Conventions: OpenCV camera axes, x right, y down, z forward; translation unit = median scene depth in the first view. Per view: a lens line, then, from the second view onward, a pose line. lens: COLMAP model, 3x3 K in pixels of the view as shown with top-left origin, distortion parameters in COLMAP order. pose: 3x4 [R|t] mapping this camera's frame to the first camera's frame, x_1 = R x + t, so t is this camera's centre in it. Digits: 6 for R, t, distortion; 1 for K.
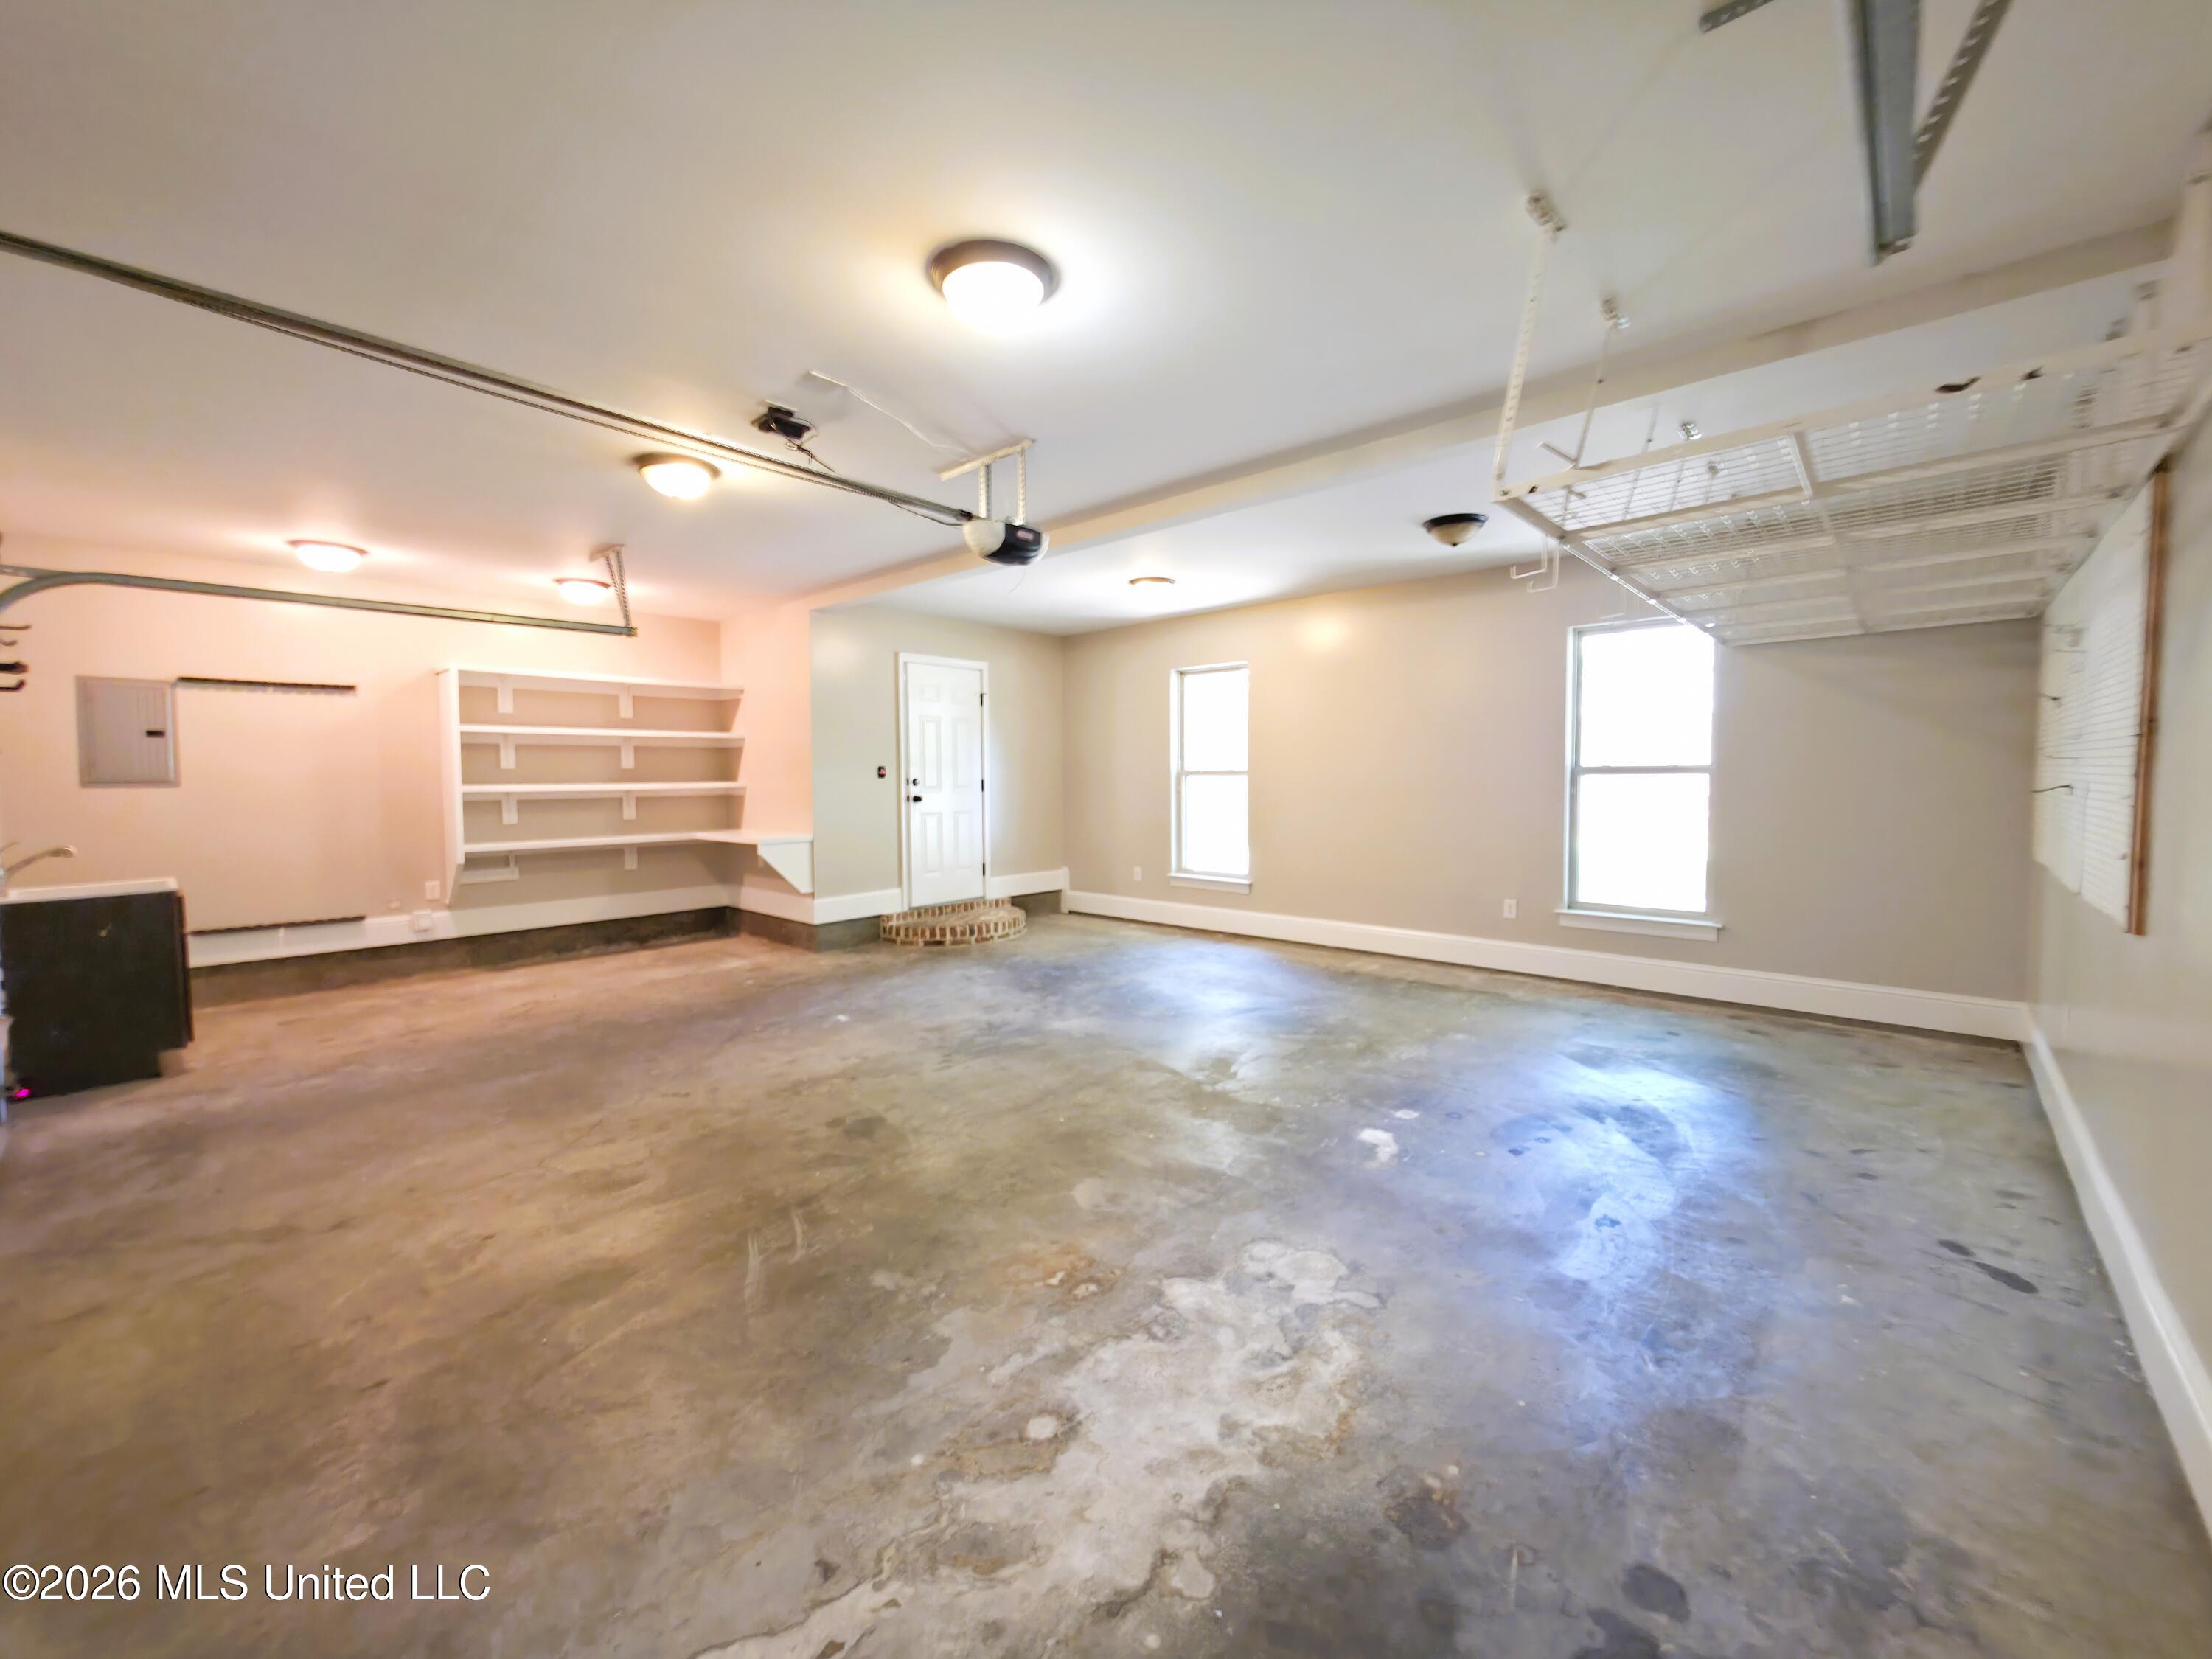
lens RADIAL K [[885.4, 0, 1117.2], [0, 885.4, 820.4], [0, 0, 1]] dist [0.002610, -0.000792]
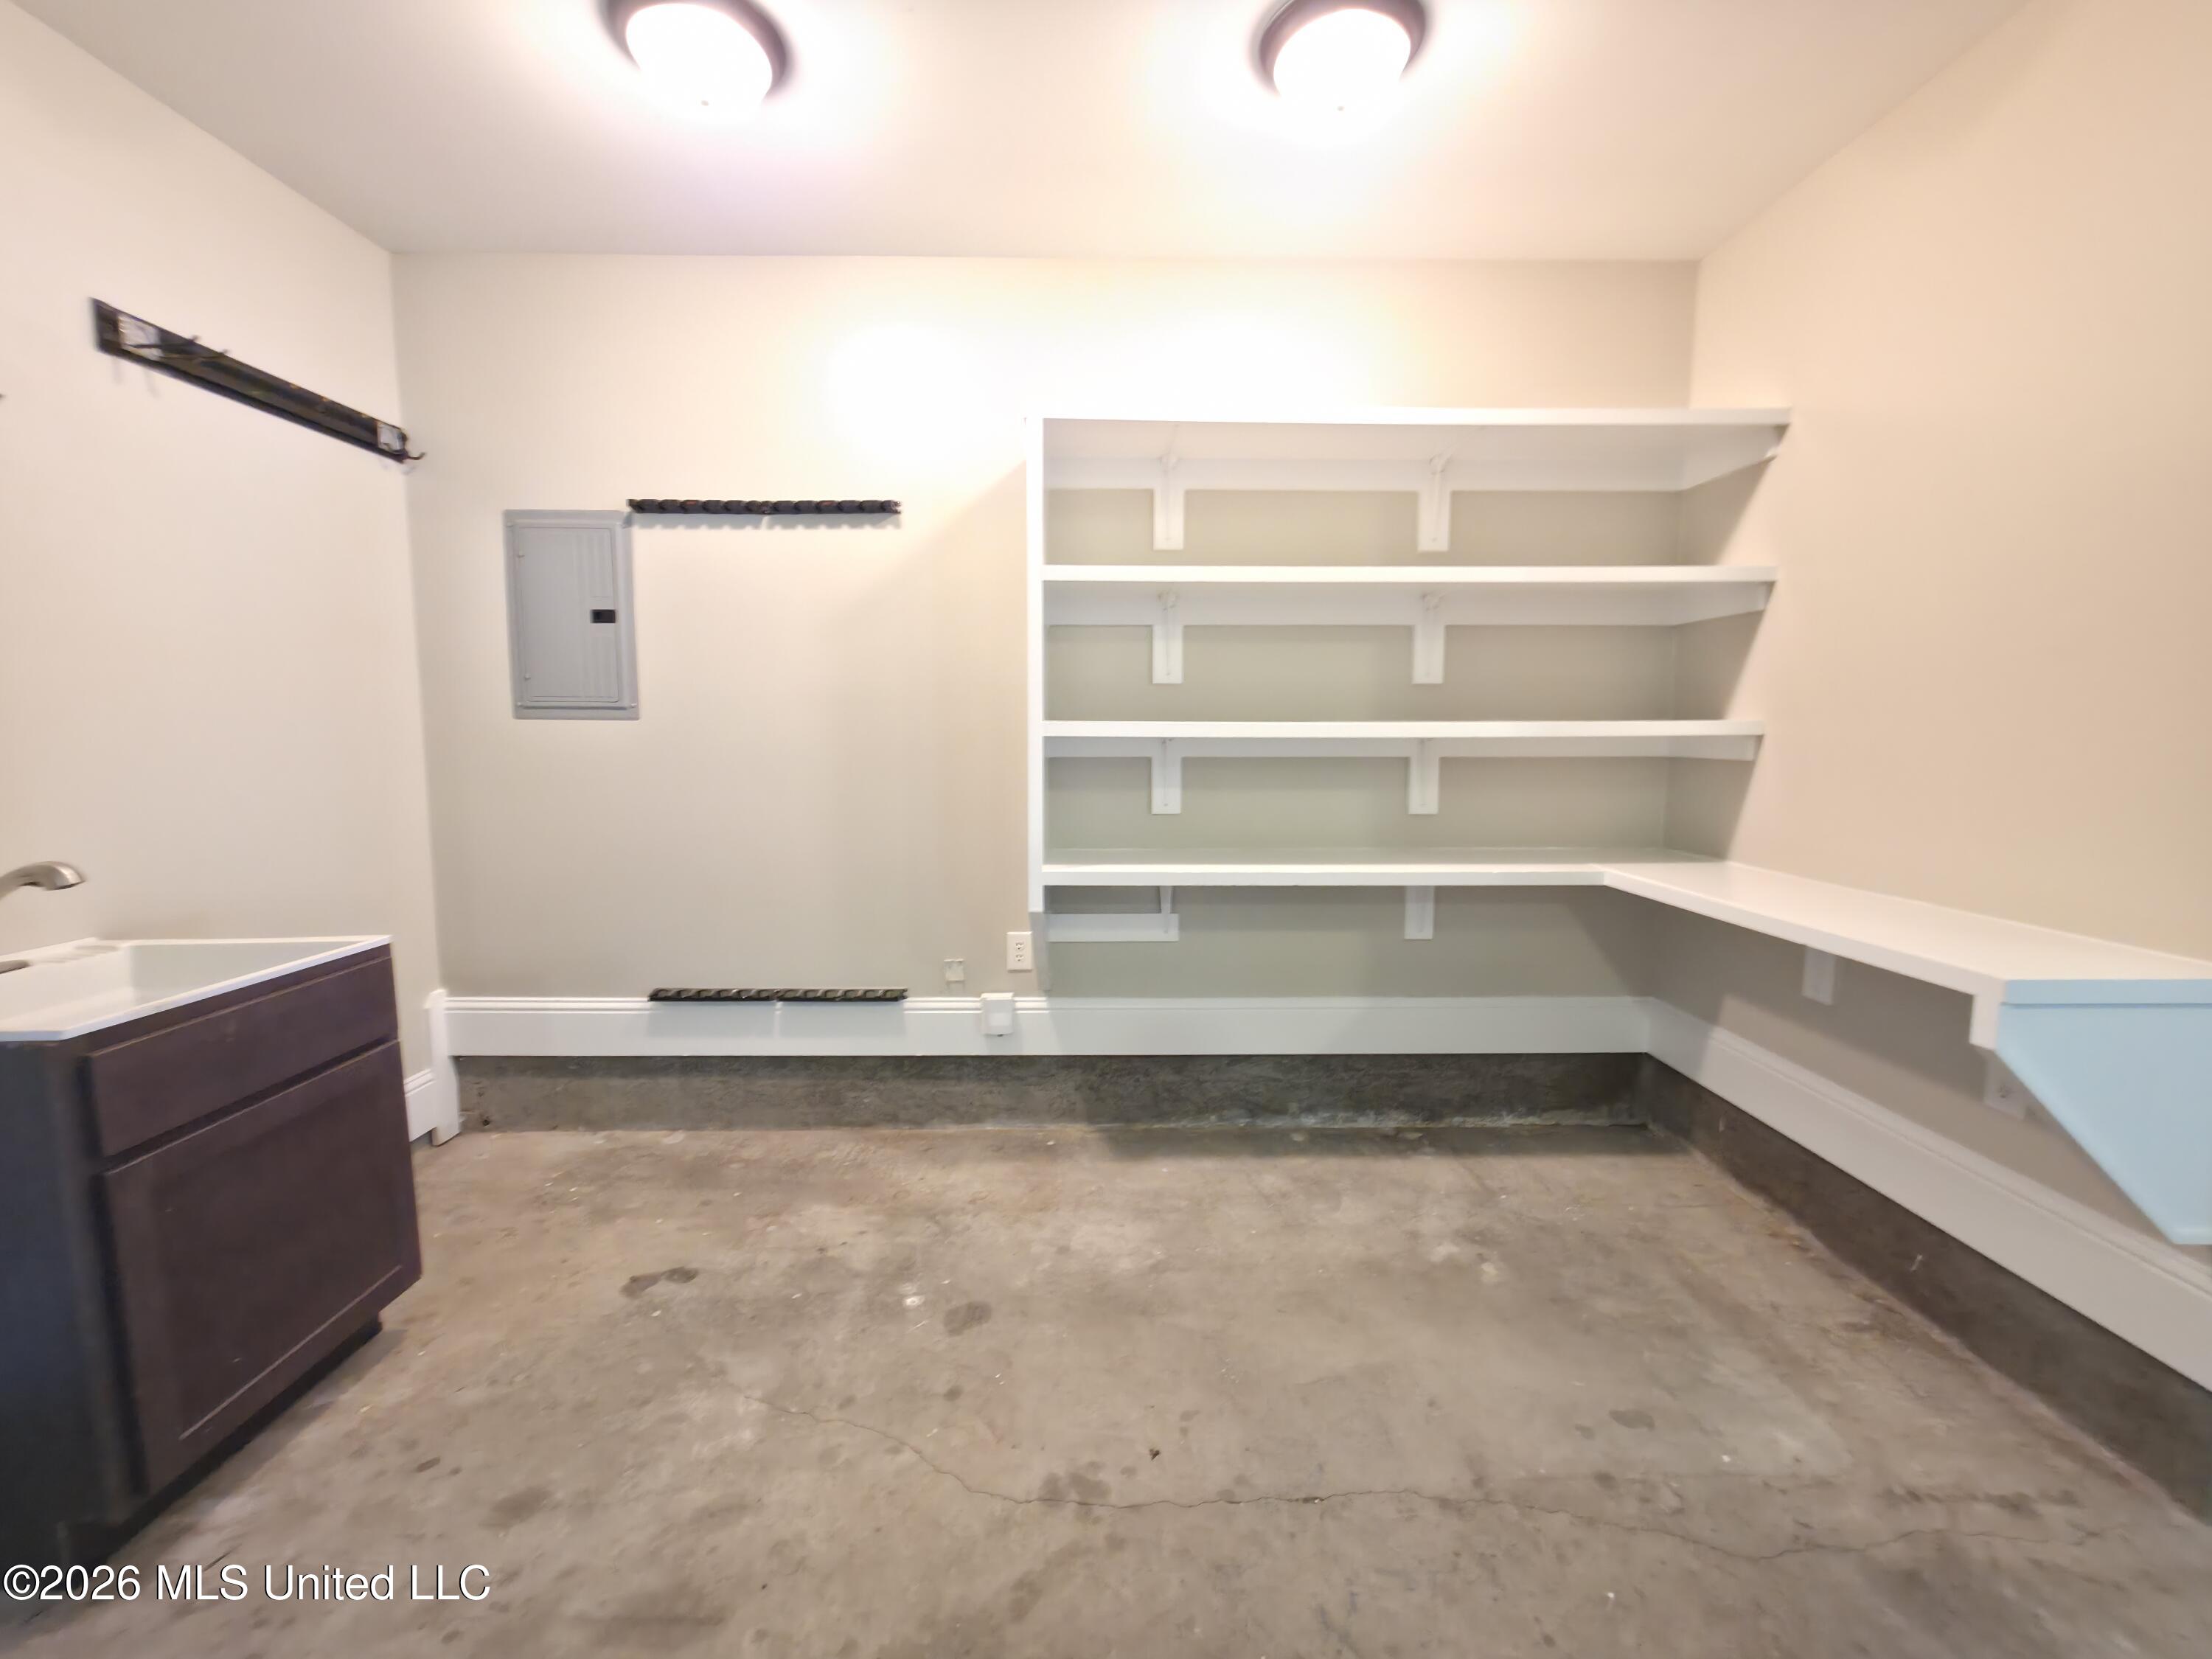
lens RADIAL K [[885.4, 0, 1118.2], [0, 885.4, 834.4], [0, 0, 1]] dist [0.002610, -0.000792]
pose [[0.675068, 0.077013, -0.733725, -0.402028], [-0.043581, 0.996963, 0.064545, -0.013272], [0.736467, -0.011596, 0.676374, 0.723644]]
